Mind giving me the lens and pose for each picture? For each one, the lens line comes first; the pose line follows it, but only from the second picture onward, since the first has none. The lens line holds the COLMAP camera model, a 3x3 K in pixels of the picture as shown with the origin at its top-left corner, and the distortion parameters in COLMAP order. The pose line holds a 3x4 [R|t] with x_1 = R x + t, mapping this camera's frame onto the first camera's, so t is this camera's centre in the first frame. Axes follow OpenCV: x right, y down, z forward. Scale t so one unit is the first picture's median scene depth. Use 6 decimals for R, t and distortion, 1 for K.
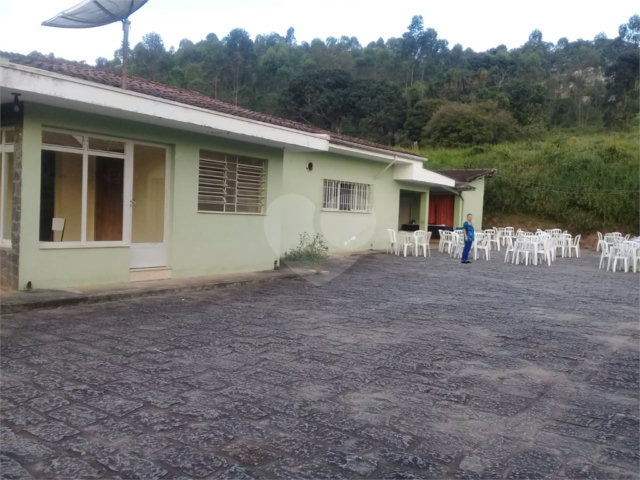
lens RADIAL K [[575.9, 0, 320.0], [0, 575.9, 240.0], [0, 0, 1]] dist [0.045306, -0.018113]
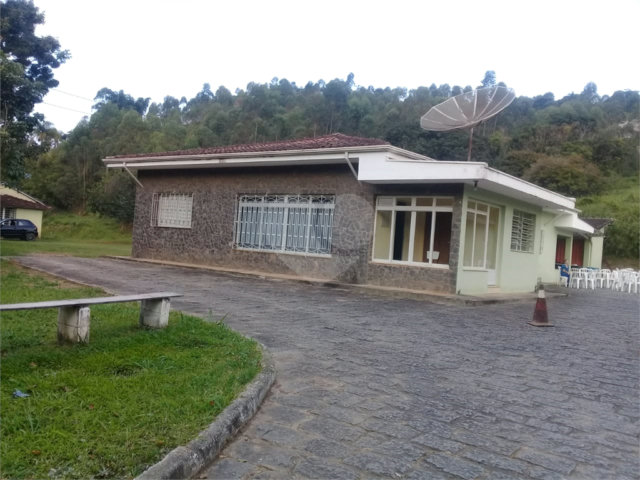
lens RADIAL K [[575.9, 0, 320.0], [0, 575.9, 240.0], [0, 0, 1]] dist [0.045306, -0.018113]
pose [[0.998471, 0.035462, -0.042401, -0.136067], [-0.037906, 0.997580, -0.058293, 0.006743], [0.040231, 0.059811, 0.997399, -0.112291]]
